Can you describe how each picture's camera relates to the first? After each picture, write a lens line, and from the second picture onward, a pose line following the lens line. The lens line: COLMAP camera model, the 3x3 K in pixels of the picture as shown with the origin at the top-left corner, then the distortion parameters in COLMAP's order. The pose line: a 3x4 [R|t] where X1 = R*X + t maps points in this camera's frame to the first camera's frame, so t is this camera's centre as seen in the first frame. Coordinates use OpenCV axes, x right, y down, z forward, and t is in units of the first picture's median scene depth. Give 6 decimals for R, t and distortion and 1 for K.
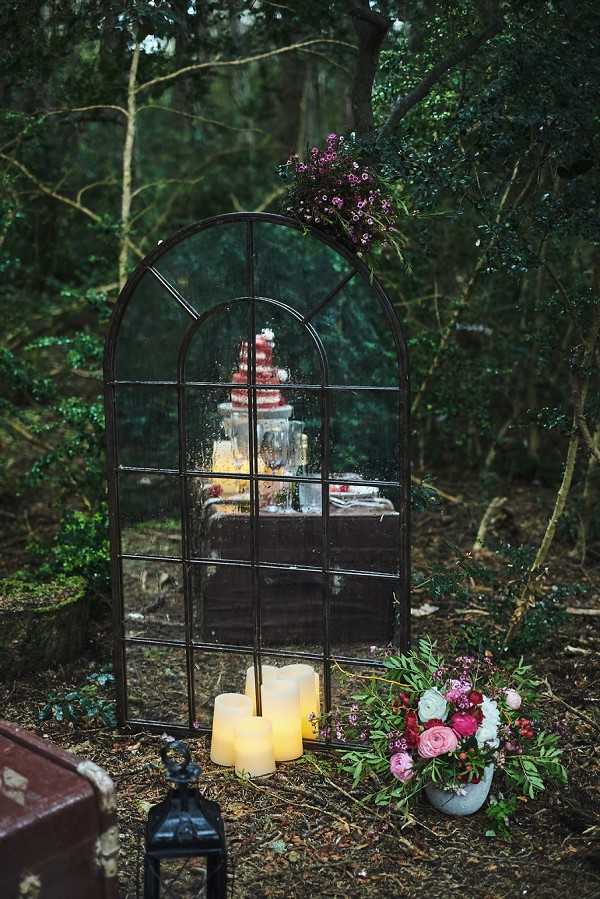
lens RADIAL K [[1444.5, 0, 300.0], [0, 1444.5, 449.5], [0, 0, 1]] dist [-0.014516, -0.079078]
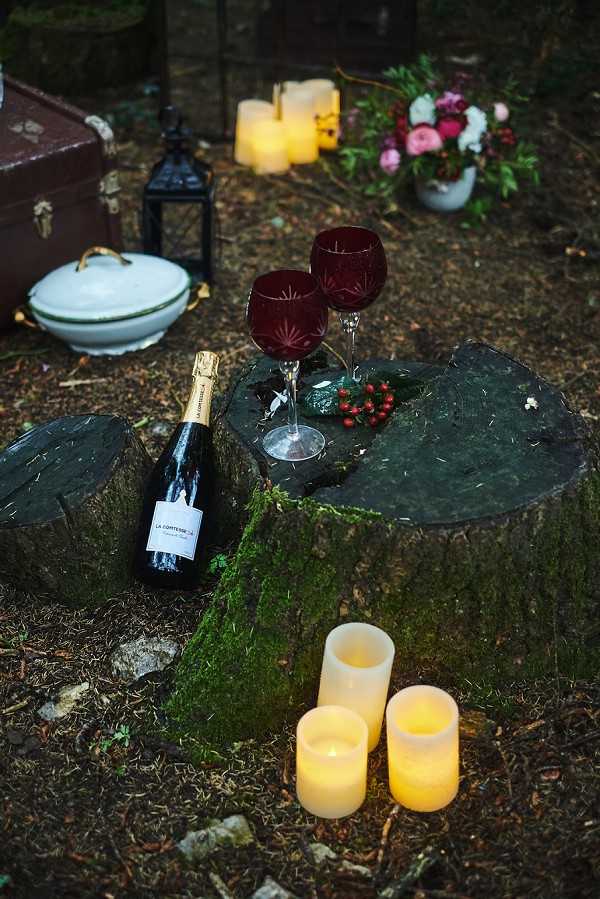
lens RADIAL K [[1444.5, 0, 300.0], [0, 1444.5, 449.5], [0, 0, 1]] dist [-0.014516, -0.079078]
pose [[0.994611, 0.063890, -0.081649, 0.106683], [-0.033371, 0.942928, 0.331321, 0.058102], [0.098158, -0.326811, 0.939979, -0.152717]]
